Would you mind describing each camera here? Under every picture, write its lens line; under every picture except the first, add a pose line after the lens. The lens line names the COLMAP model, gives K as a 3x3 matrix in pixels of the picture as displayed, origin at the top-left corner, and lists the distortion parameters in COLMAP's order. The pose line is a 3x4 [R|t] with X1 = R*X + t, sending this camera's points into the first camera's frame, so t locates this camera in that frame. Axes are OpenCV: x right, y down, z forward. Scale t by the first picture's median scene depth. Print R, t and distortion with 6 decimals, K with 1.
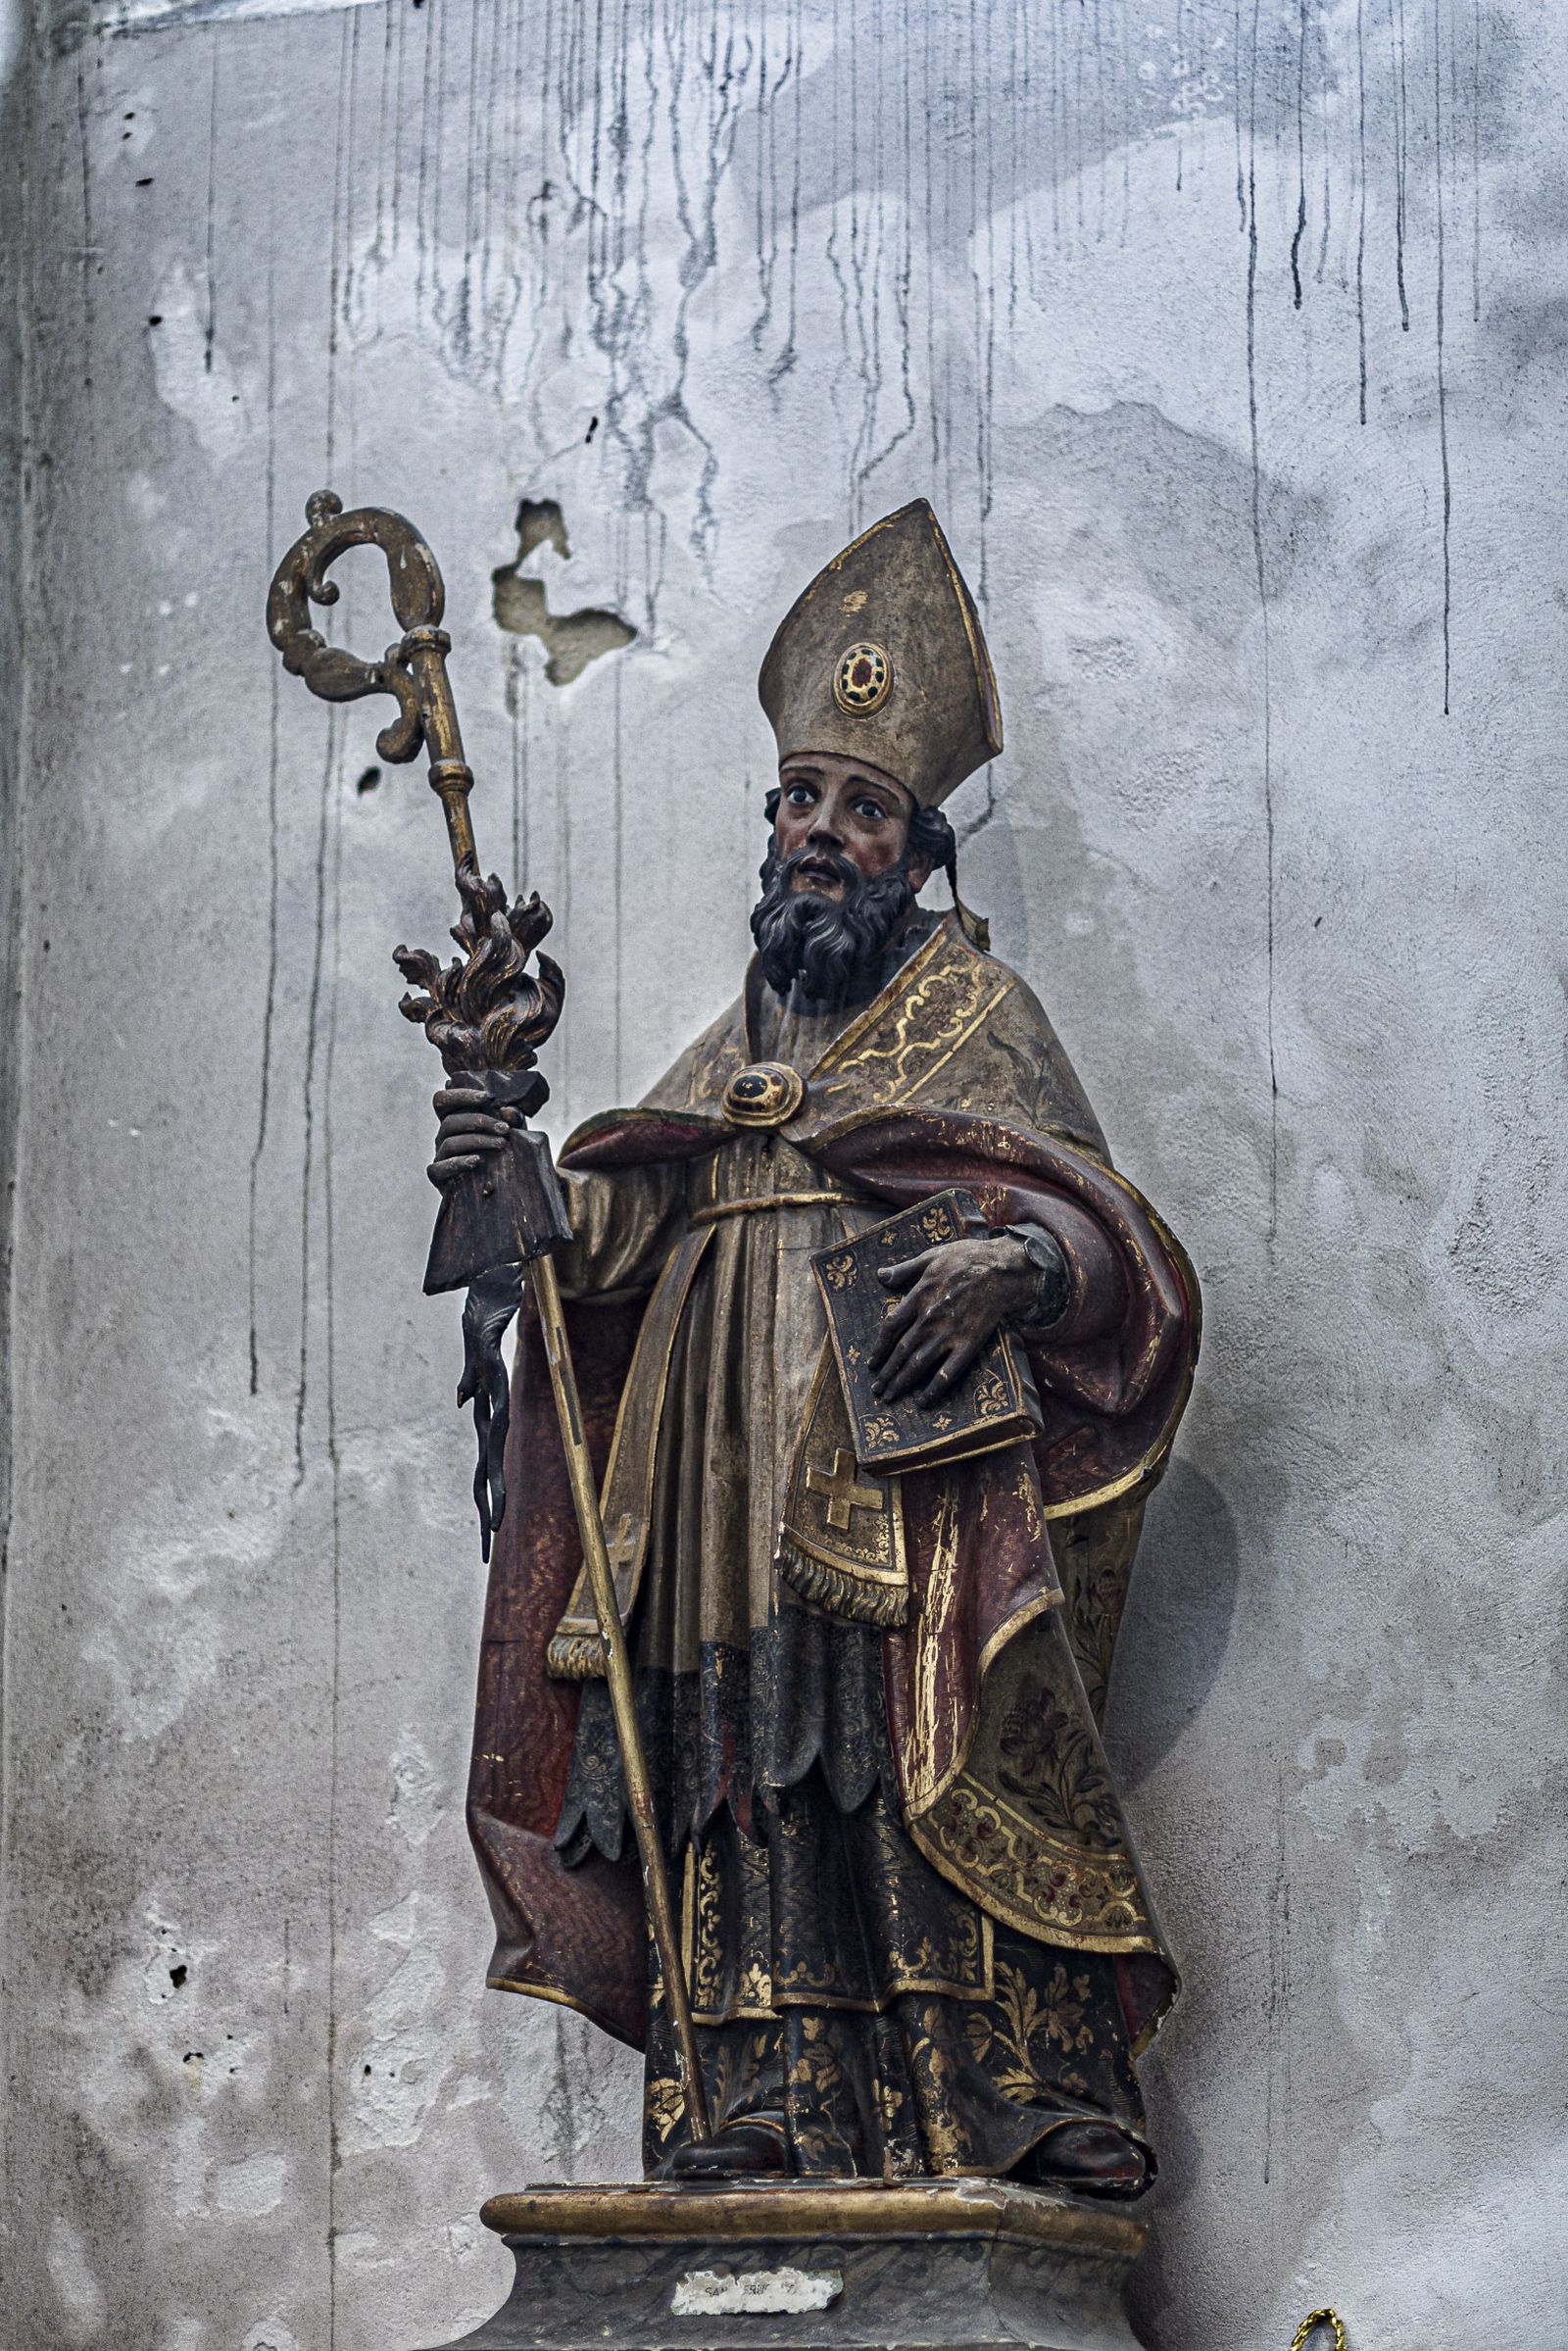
lens RADIAL K [[2283.2, 0, 904.7], [0, 2283.2, 1175.4], [0, 0, 1]] dist [0.000611, -0.011039]
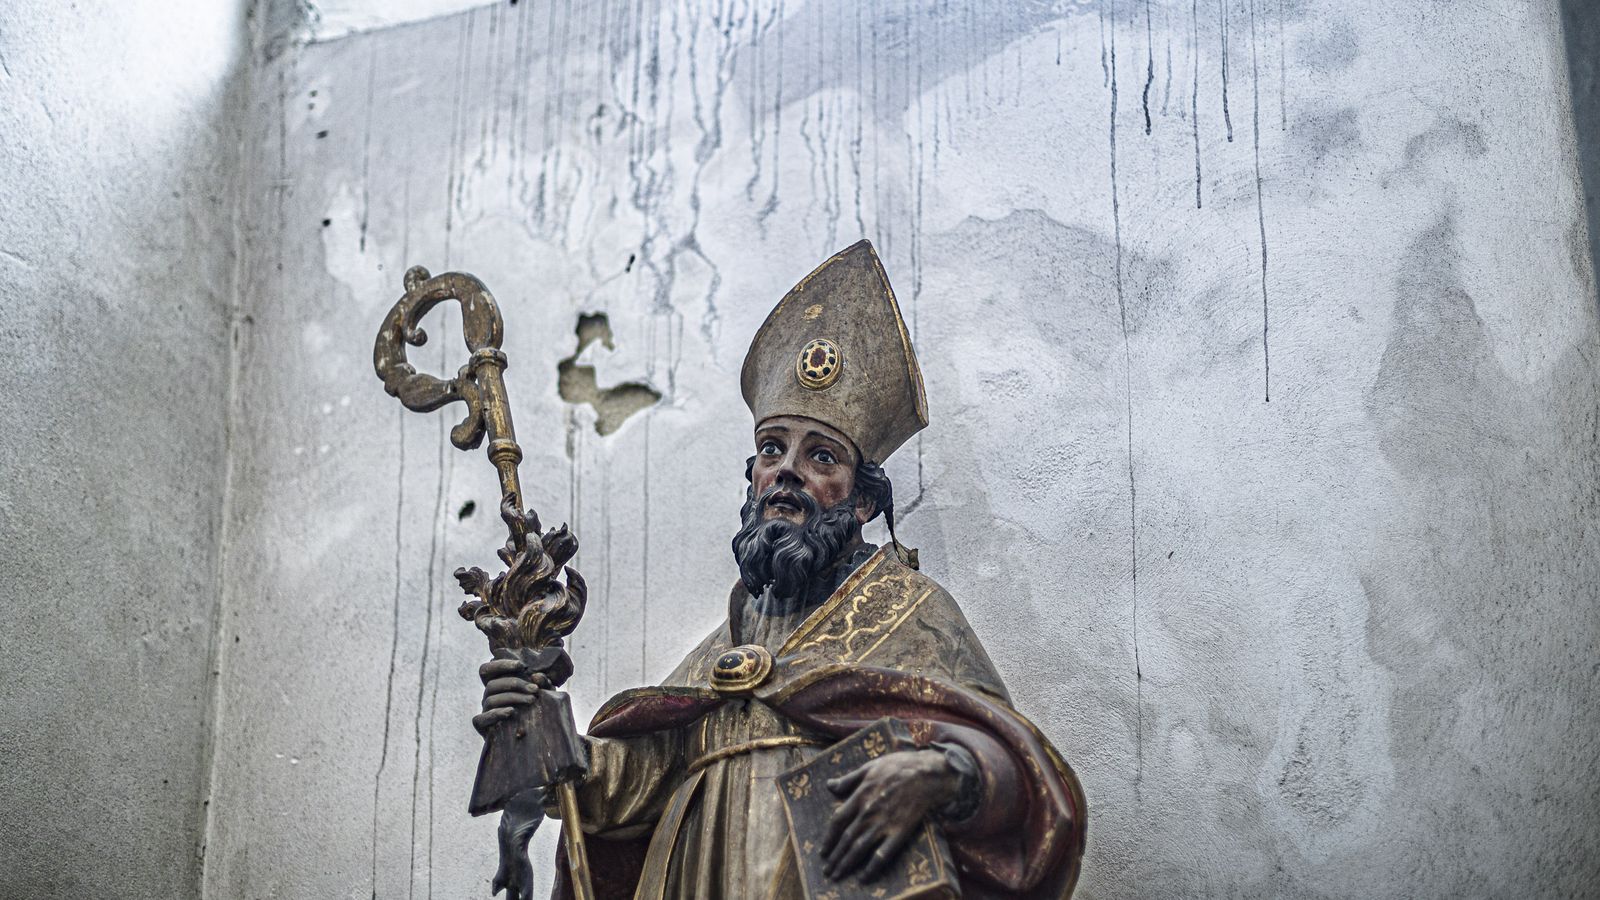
lens RADIAL K [[2802.8, 0, 800.3], [0, 2802.8, 340.2], [0, 0, 1]] dist [-0.026833, -0.010699]
pose [[0.999898, -0.010119, 0.010042, -0.048820], [0.009651, 0.998910, 0.045671, -0.331178], [-0.010493, -0.045570, 0.998906, -0.633864]]
